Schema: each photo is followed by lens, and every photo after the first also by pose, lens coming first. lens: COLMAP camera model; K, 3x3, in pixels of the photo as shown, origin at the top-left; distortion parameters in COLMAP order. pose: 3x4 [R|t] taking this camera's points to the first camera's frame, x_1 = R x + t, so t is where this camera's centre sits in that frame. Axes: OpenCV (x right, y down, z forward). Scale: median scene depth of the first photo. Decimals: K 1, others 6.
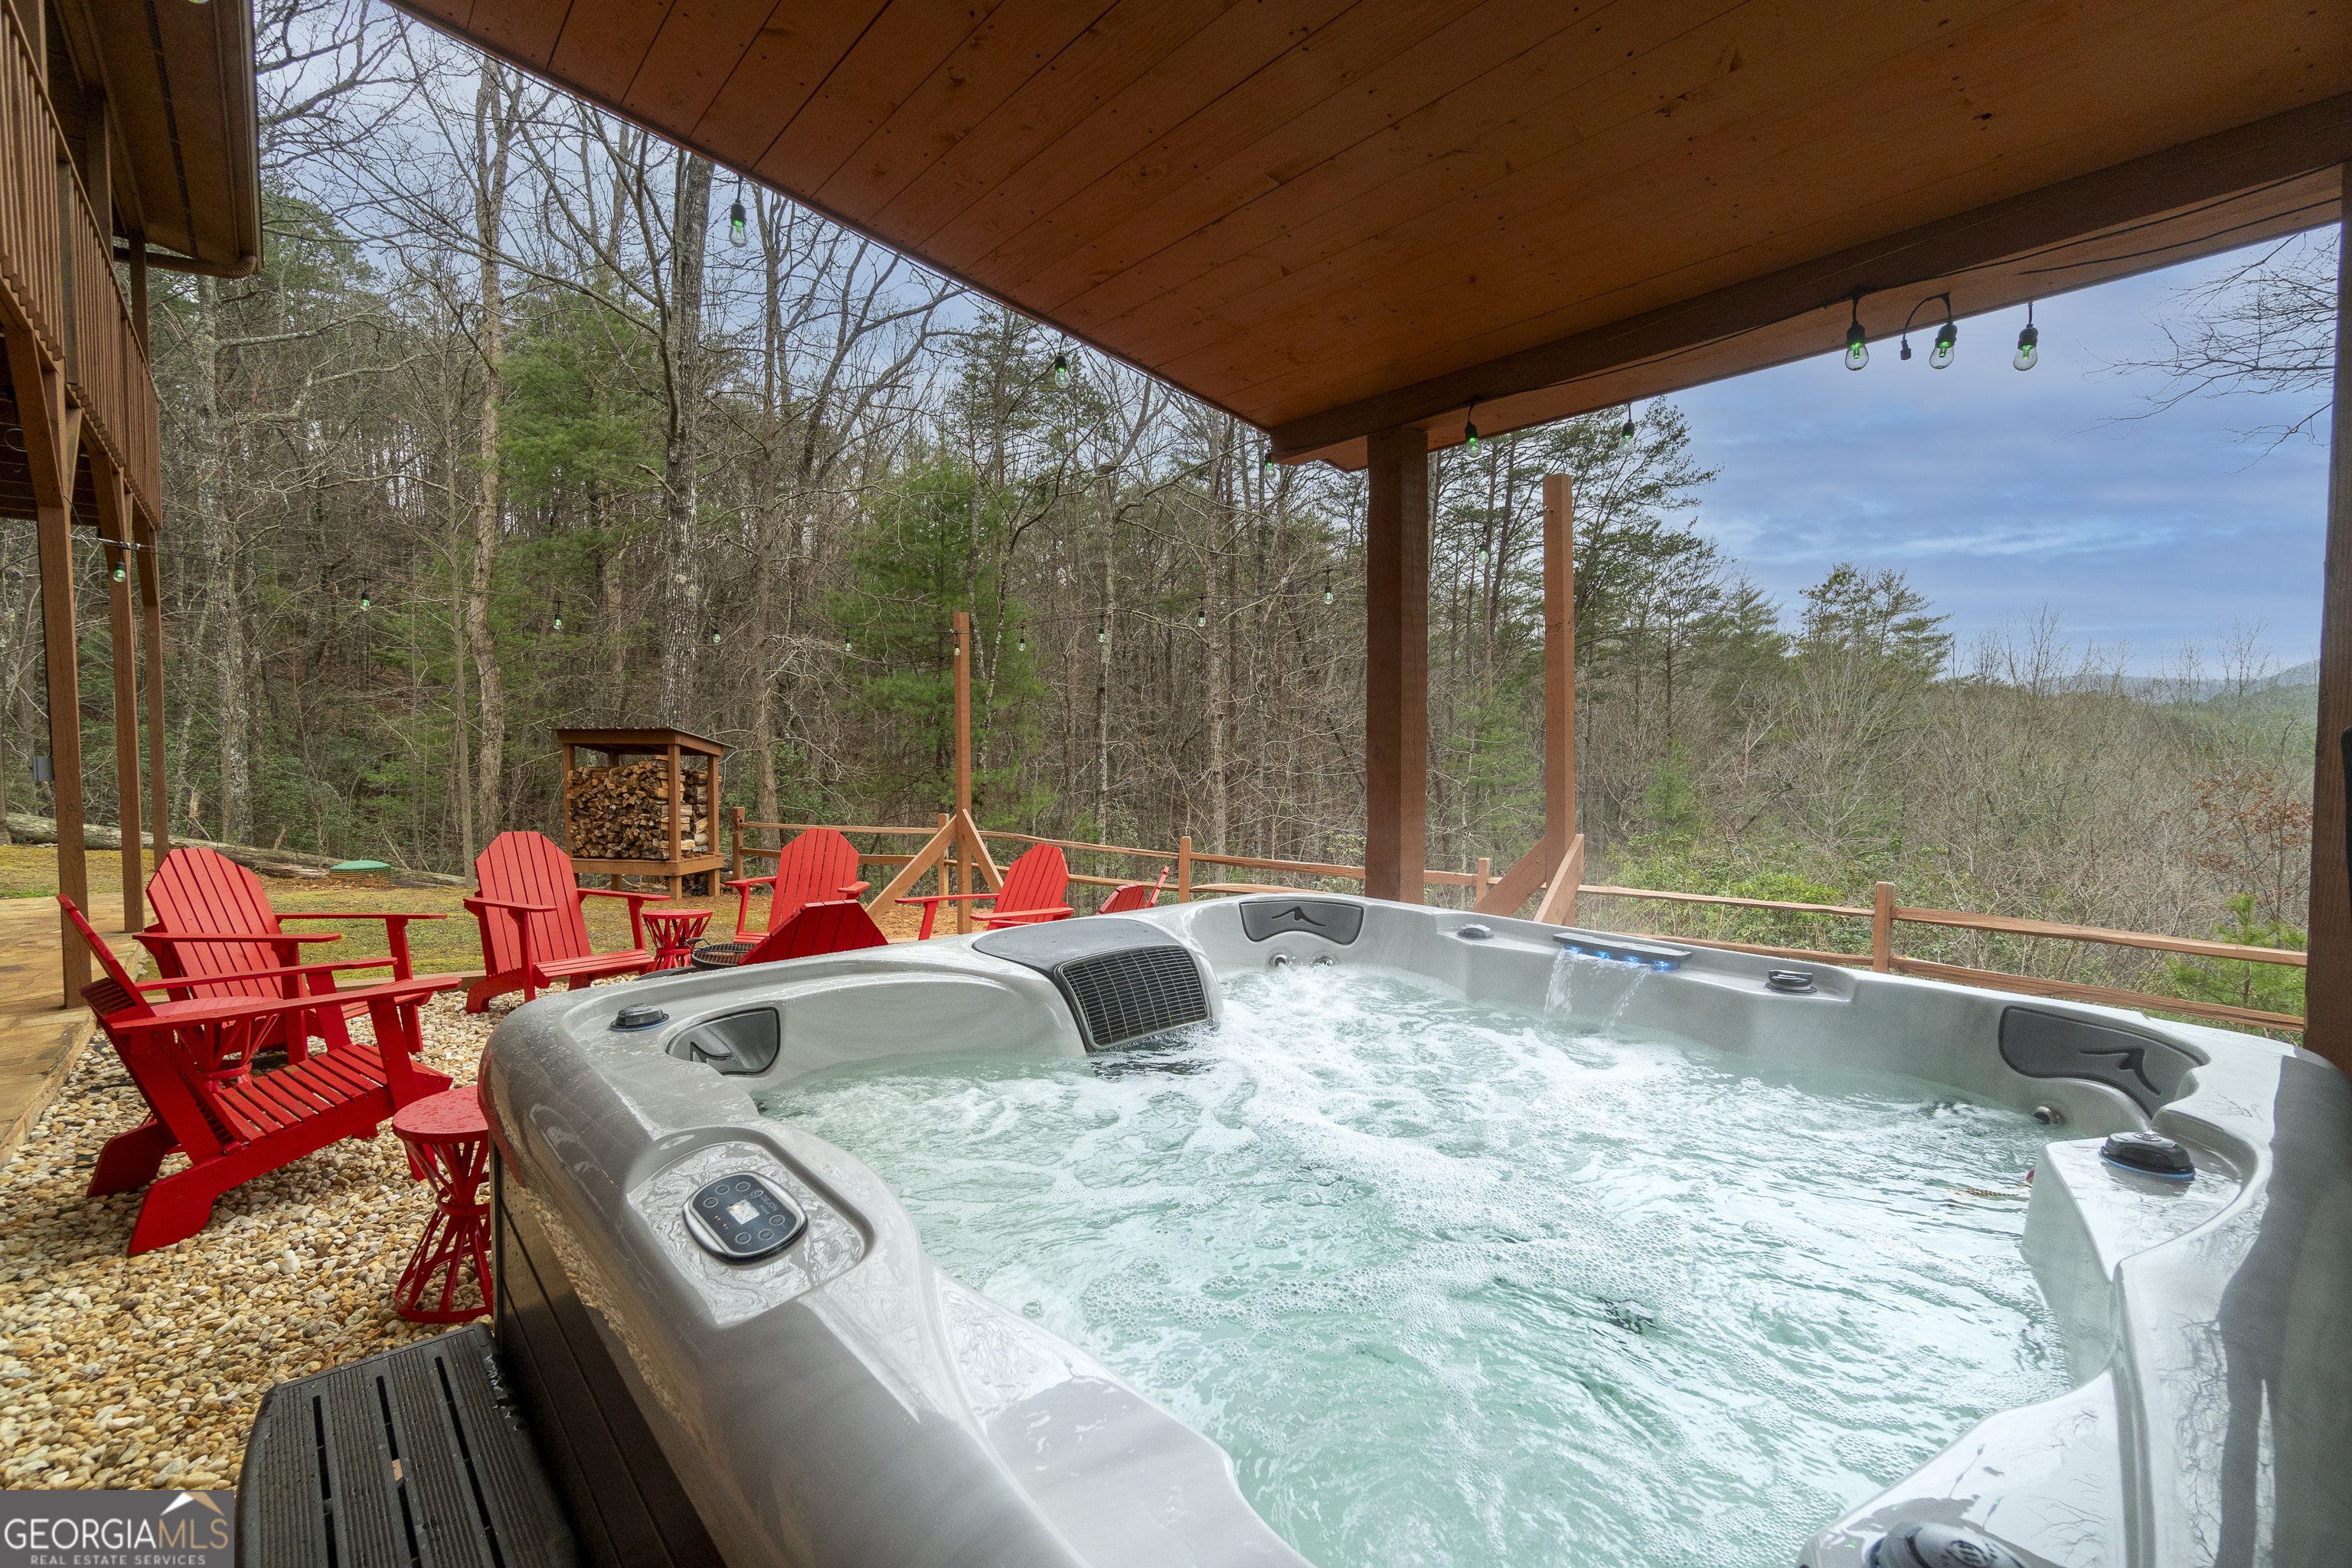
lens RADIAL K [[992.1, 0, 1151.3], [0, 992.1, 789.6], [0, 0, 1]] dist [-0.013431, 0.006621]
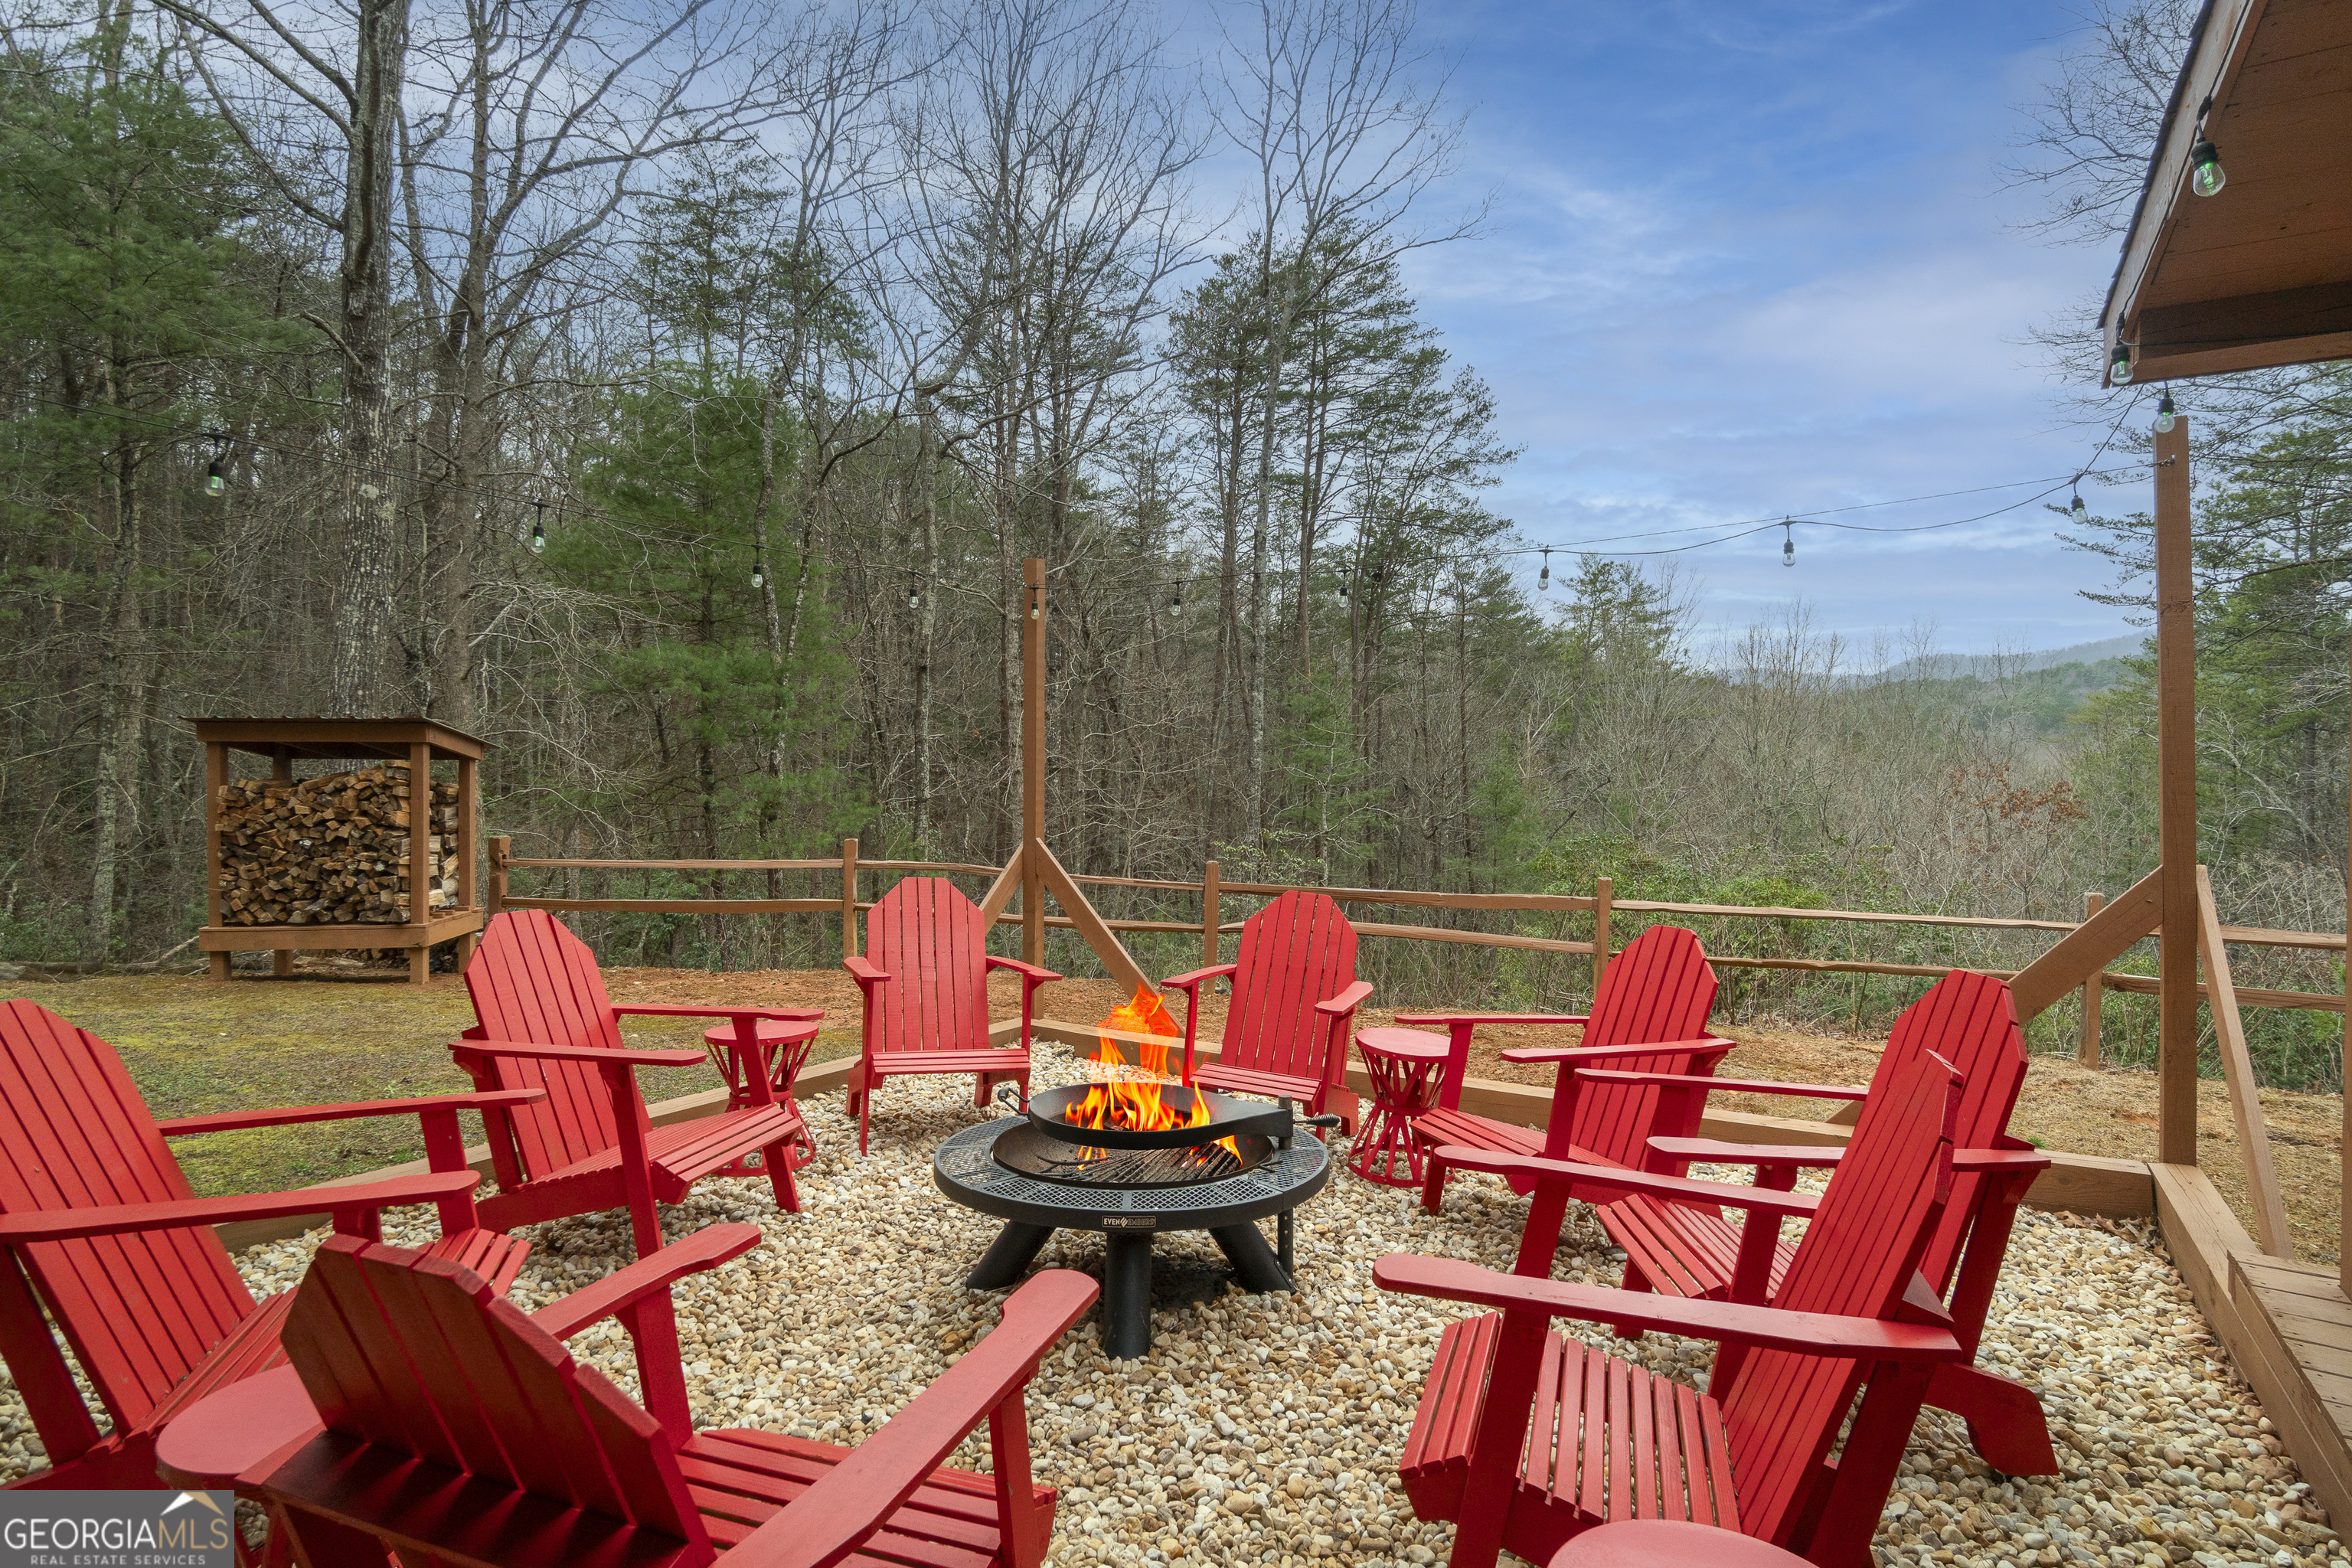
lens RADIAL K [[1155.7, 0, 1187.0], [0, 1155.7, 751.8], [0, 0, 1]] dist [-0.004013, 0.000683]
pose [[0.952150, -0.005174, 0.305586, -0.193325], [0.014388, 0.999507, -0.027907, -0.009698], [-0.305291, 0.030968, 0.951755, 0.105036]]
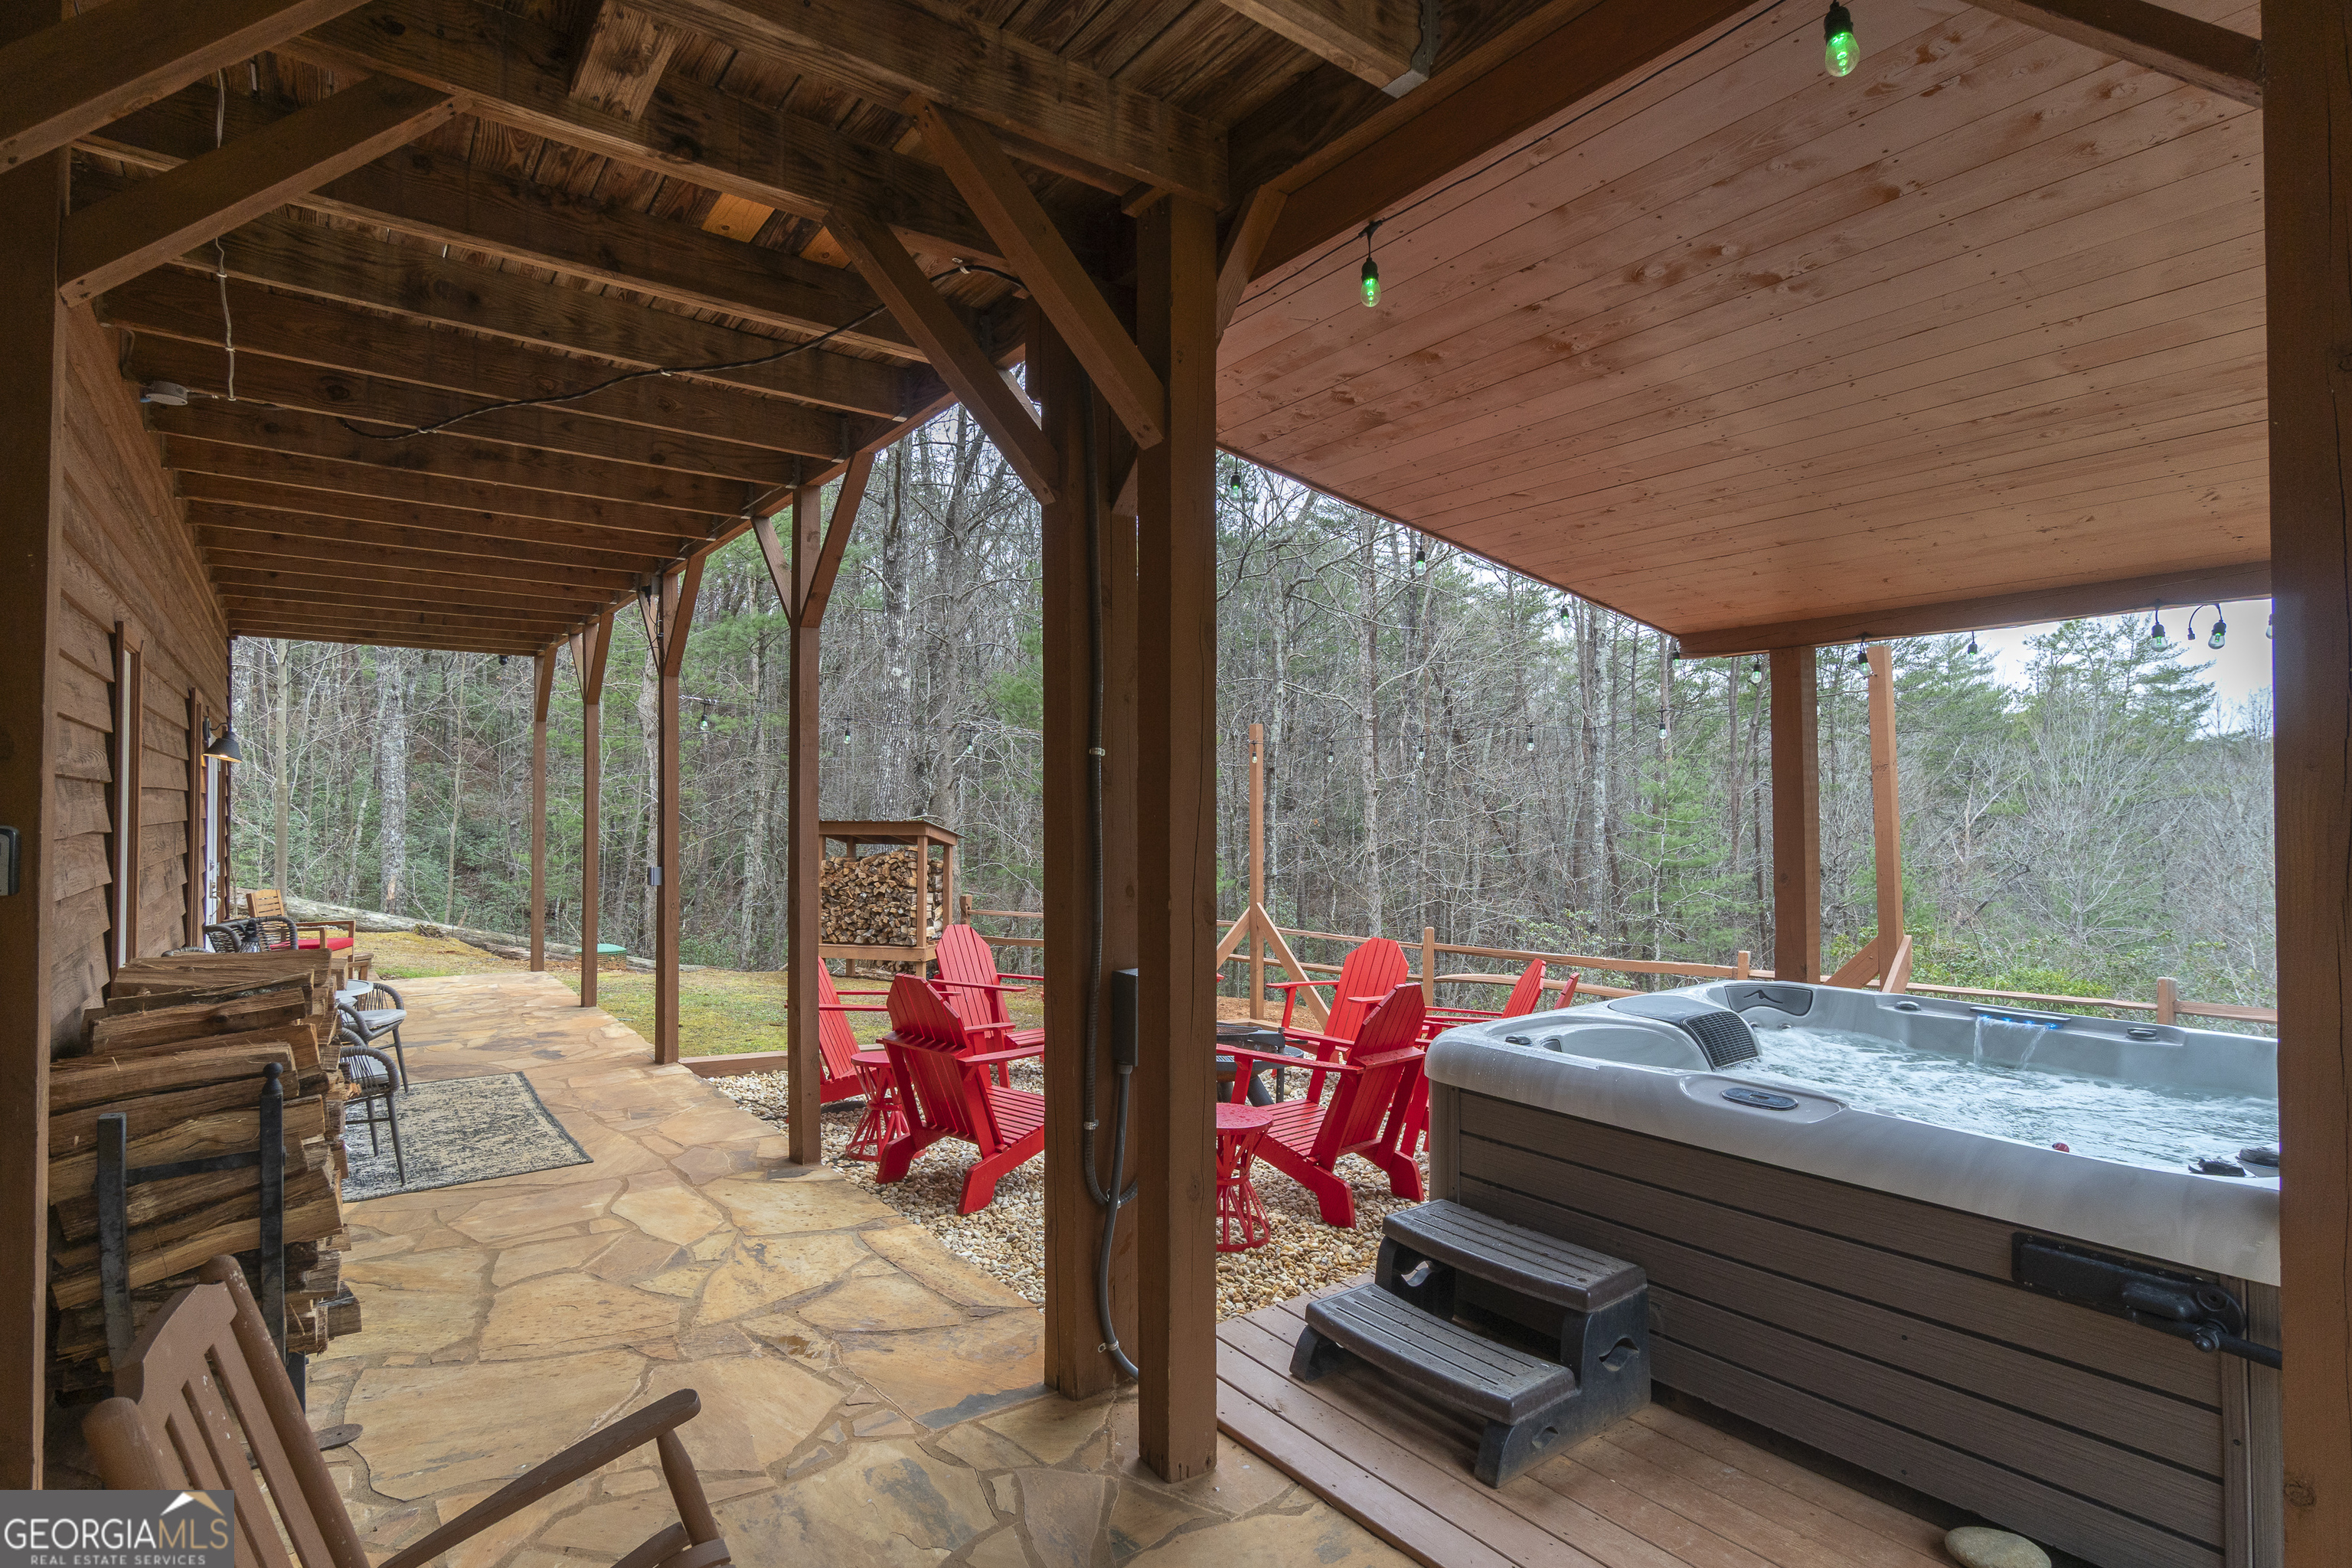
lens RADIAL K [[1126.4, 0, 1152.4], [0, 1126.4, 797.5], [0, 0, 1]] dist [-0.000011, 0.000038]
pose [[0.997021, -0.003502, -0.077057, -0.120212], [-0.001084, 0.998234, -0.059393, -0.012618], [0.077129, 0.059299, 0.995256, -0.144577]]
